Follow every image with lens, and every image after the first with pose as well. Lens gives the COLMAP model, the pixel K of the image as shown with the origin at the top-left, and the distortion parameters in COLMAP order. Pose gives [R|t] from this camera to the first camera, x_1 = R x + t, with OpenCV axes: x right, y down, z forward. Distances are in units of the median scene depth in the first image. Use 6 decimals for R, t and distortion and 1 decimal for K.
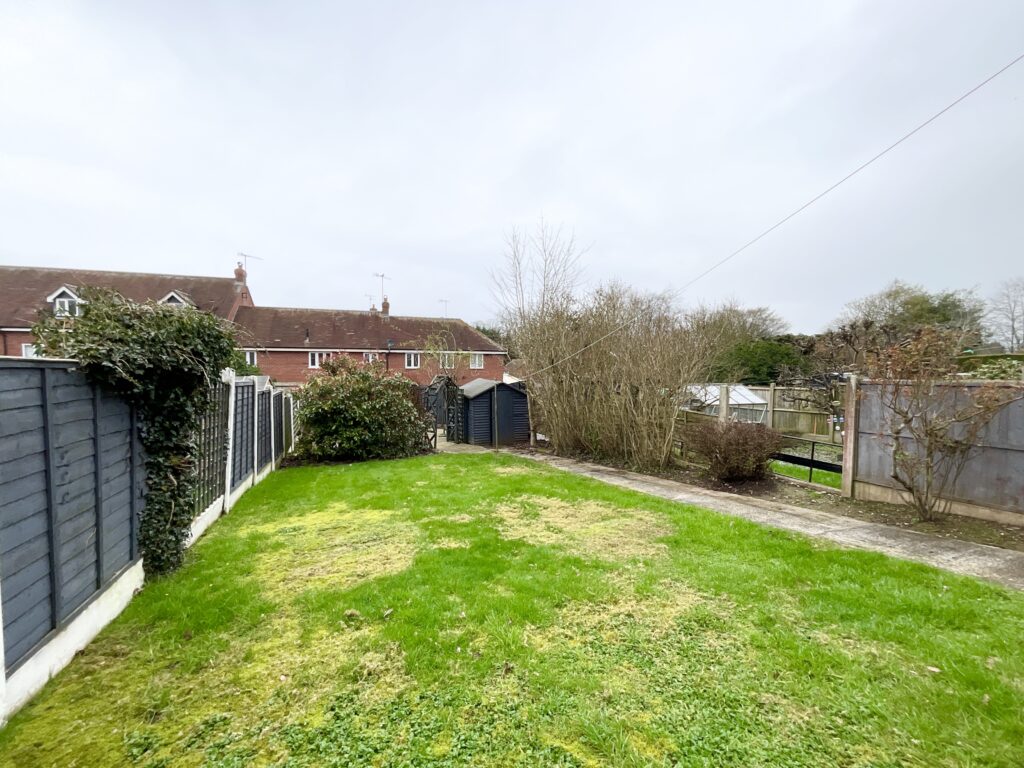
lens RADIAL K [[416.3, 0, 512.0], [0, 416.3, 384.0], [0, 0, 1]] dist [-0.002941, 0.000479]
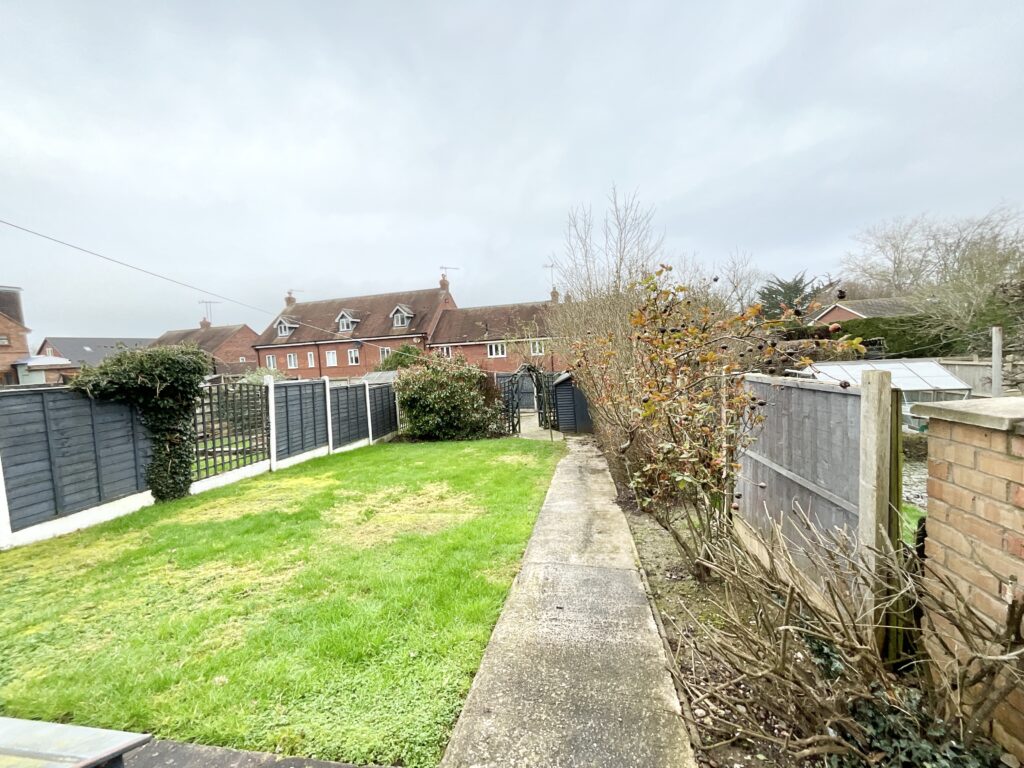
lens RADIAL K [[416.3, 0, 512.0], [0, 416.3, 384.0], [0, 0, 1]] dist [-0.002941, 0.000479]
pose [[0.846989, -0.012723, -0.531458, 0.848626], [0.038952, 0.998512, 0.038175, -0.029458], [0.530181, -0.053035, 0.846224, 0.198622]]
